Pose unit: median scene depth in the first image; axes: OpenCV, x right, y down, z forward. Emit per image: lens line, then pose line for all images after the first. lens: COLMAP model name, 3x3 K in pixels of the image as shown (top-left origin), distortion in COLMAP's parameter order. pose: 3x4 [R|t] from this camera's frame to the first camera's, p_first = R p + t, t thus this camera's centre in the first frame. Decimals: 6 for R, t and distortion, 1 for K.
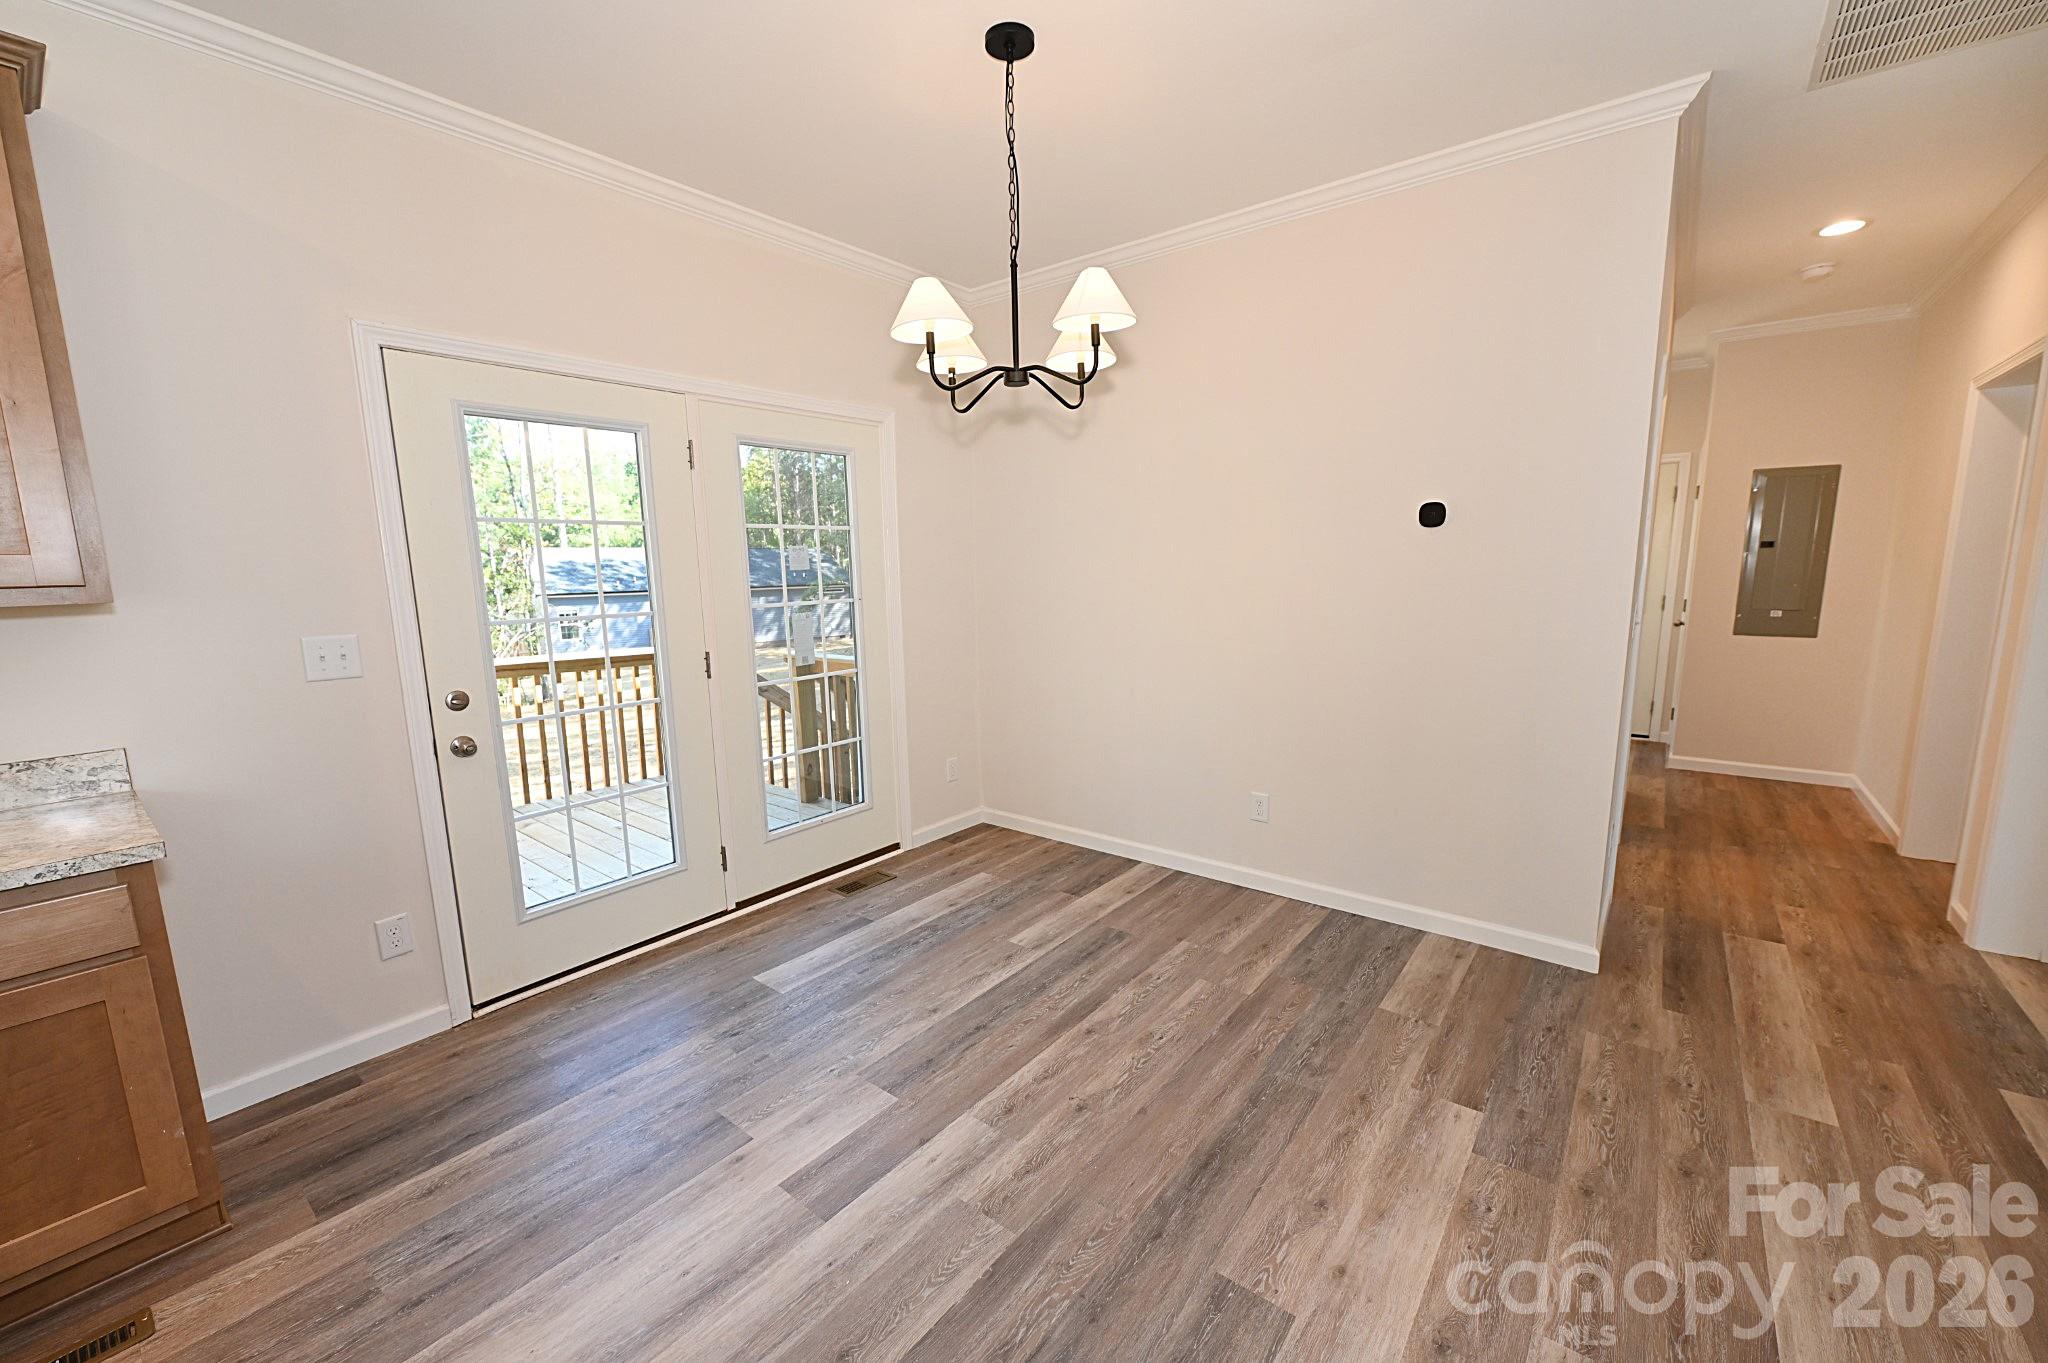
lens RADIAL K [[805.9, 0, 1020.3], [0, 805.9, 694.6], [0, 0, 1]] dist [-0.008555, -0.000426]
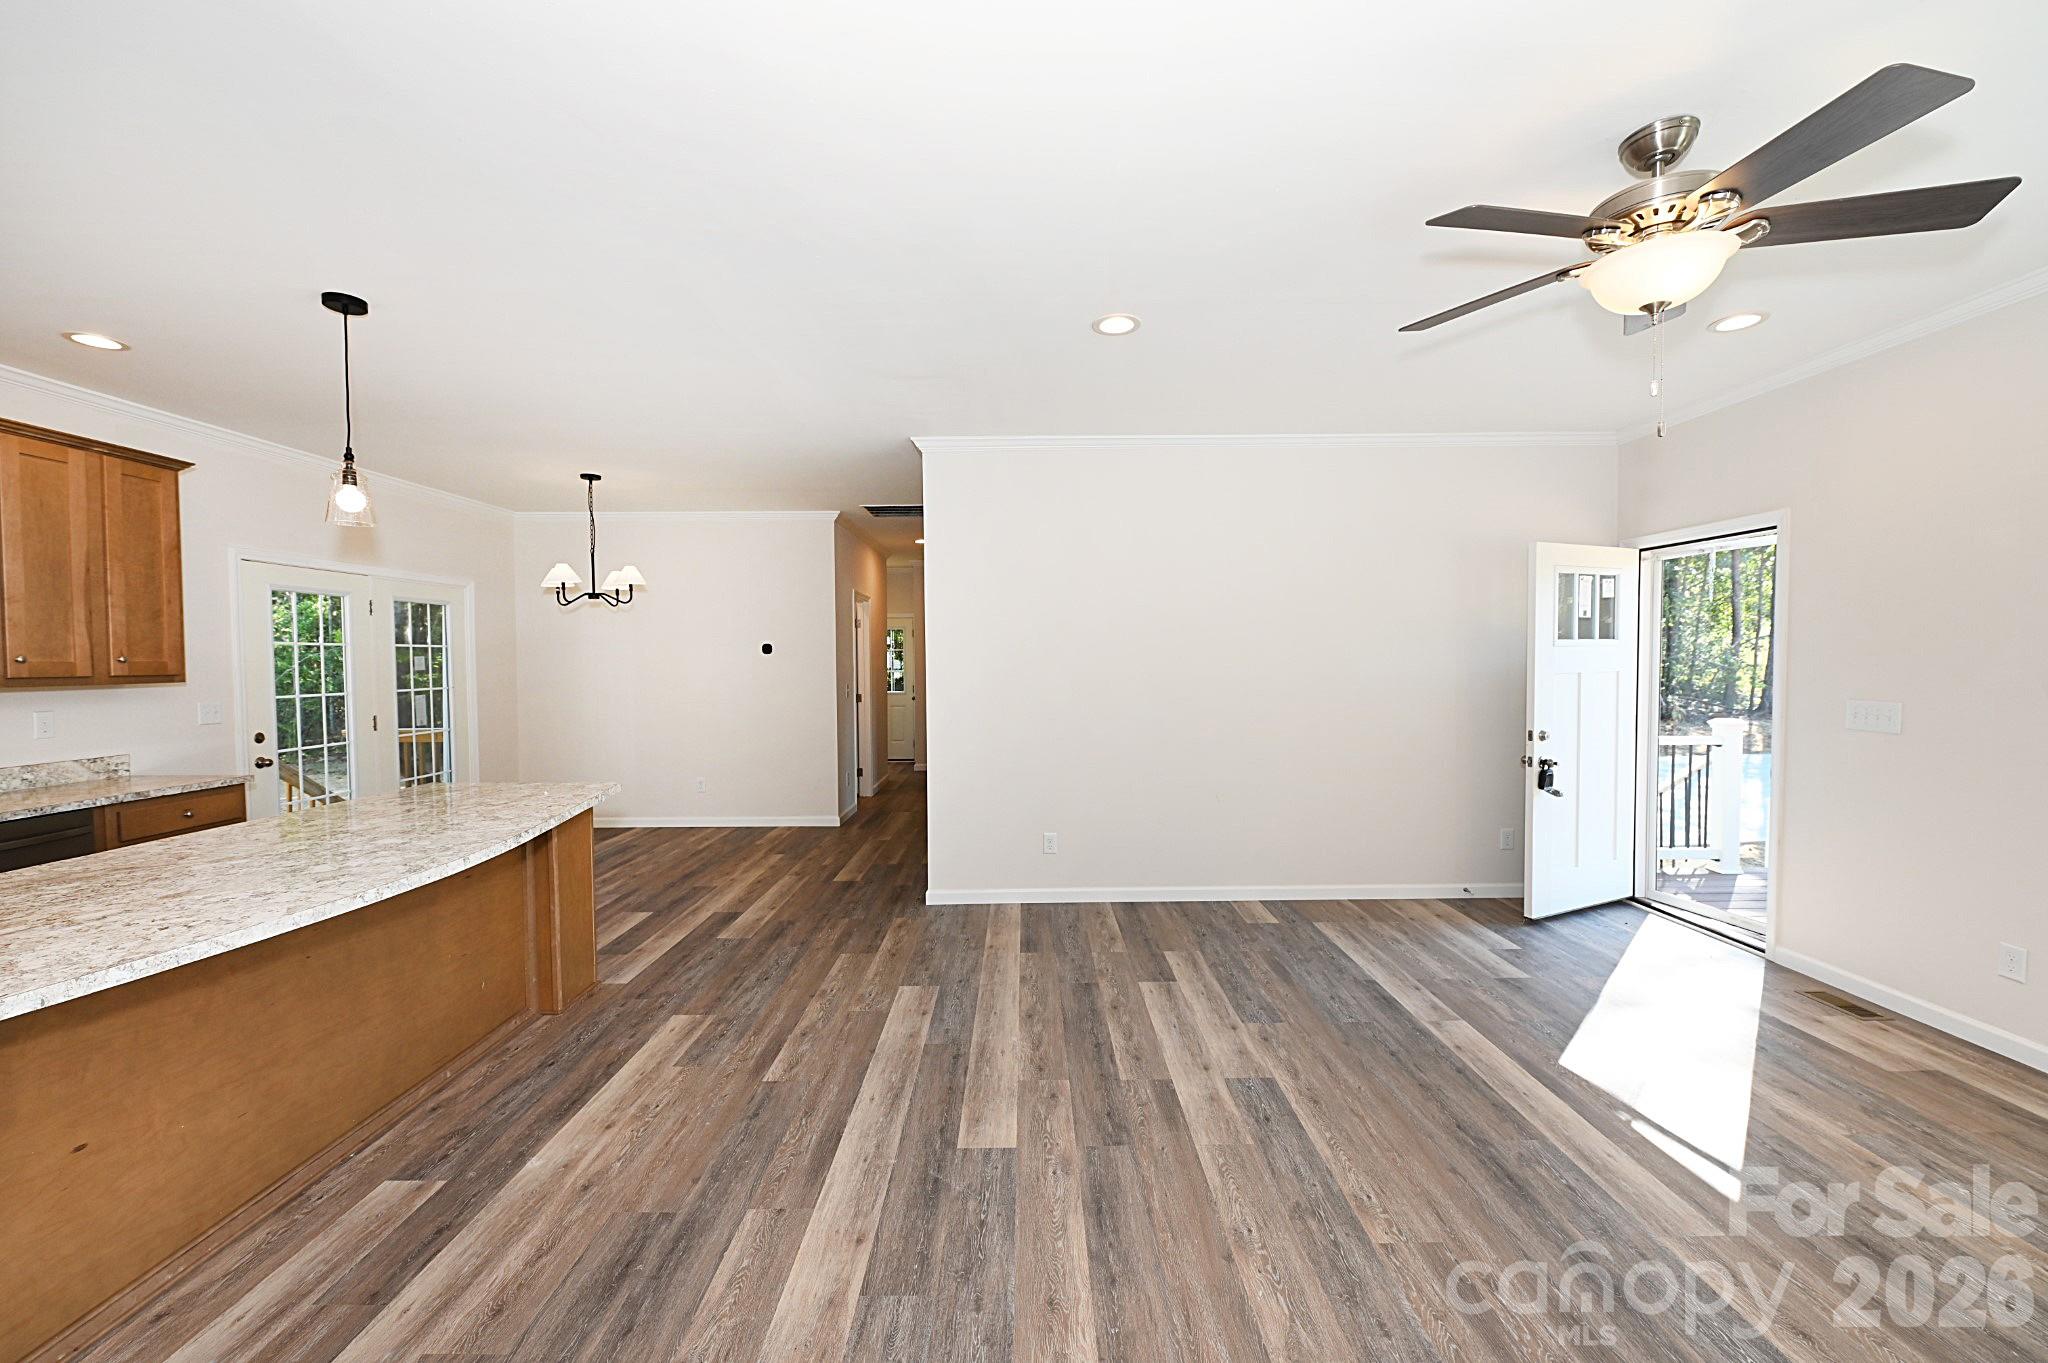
lens RADIAL K [[805.9, 0, 1026.0], [0, 805.9, 684.0], [0, 0, 1]] dist [-0.008555, -0.000426]
pose [[0.778786, -0.005809, 0.627262, -0.477336], [0.093204, 0.989929, -0.106551, 0.249532], [-0.620326, 0.141444, 0.771485, -1.579369]]
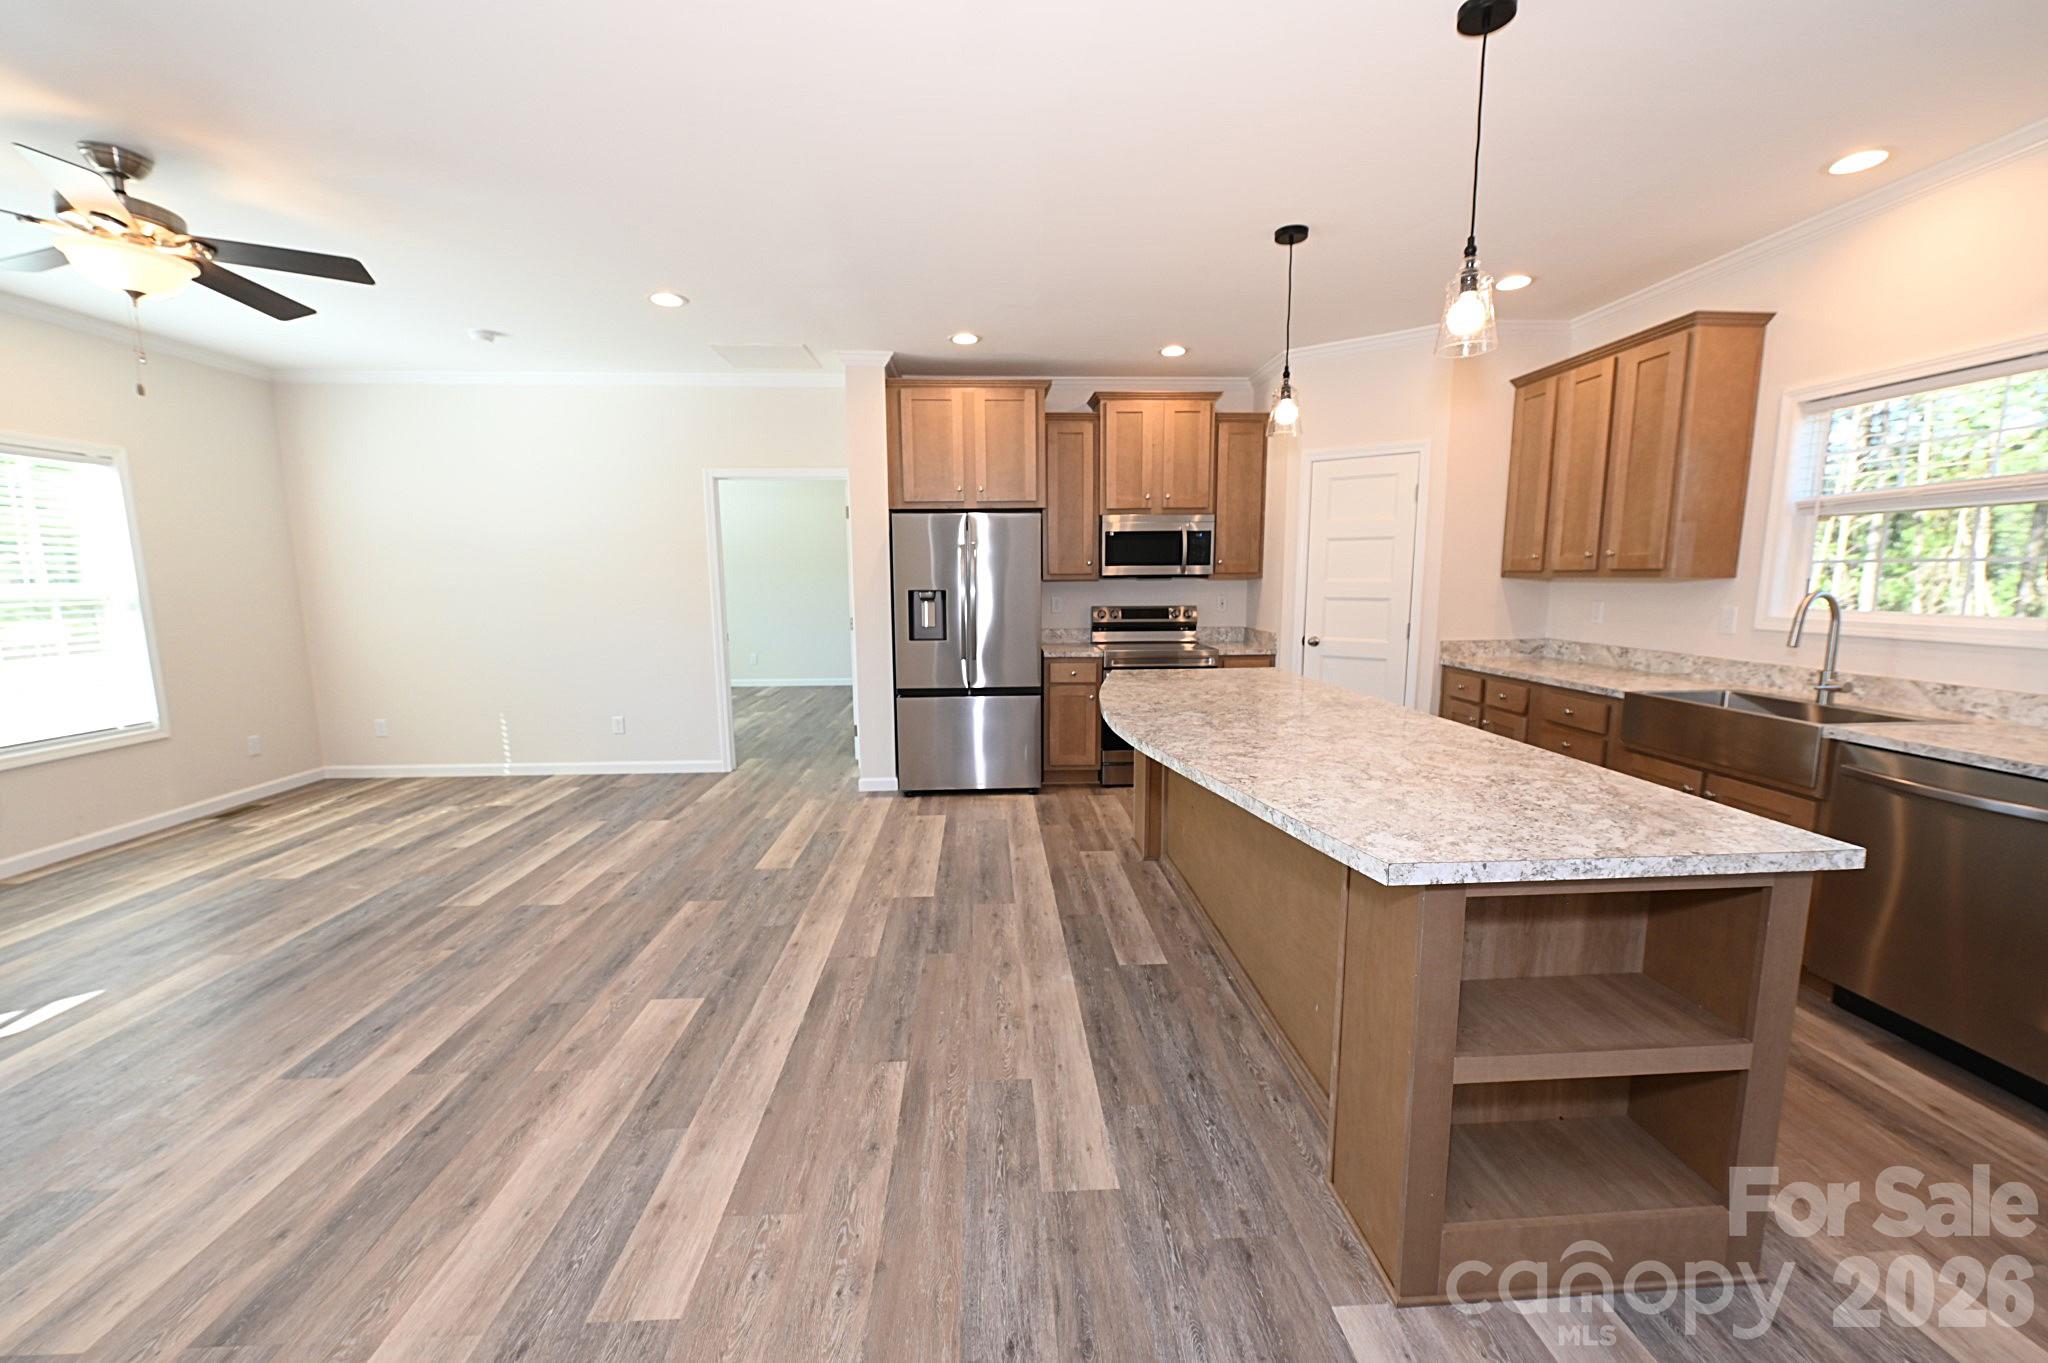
lens RADIAL K [[805.9, 0, 1025.9], [0, 805.9, 685.3], [0, 0, 1]] dist [-0.008555, -0.000426]
pose [[-0.746612, 0.112584, -0.655664, 0.400099], [-0.087418, 0.960427, 0.264459, -0.038832], [0.659491, 0.254765, -0.707224, 0.239158]]
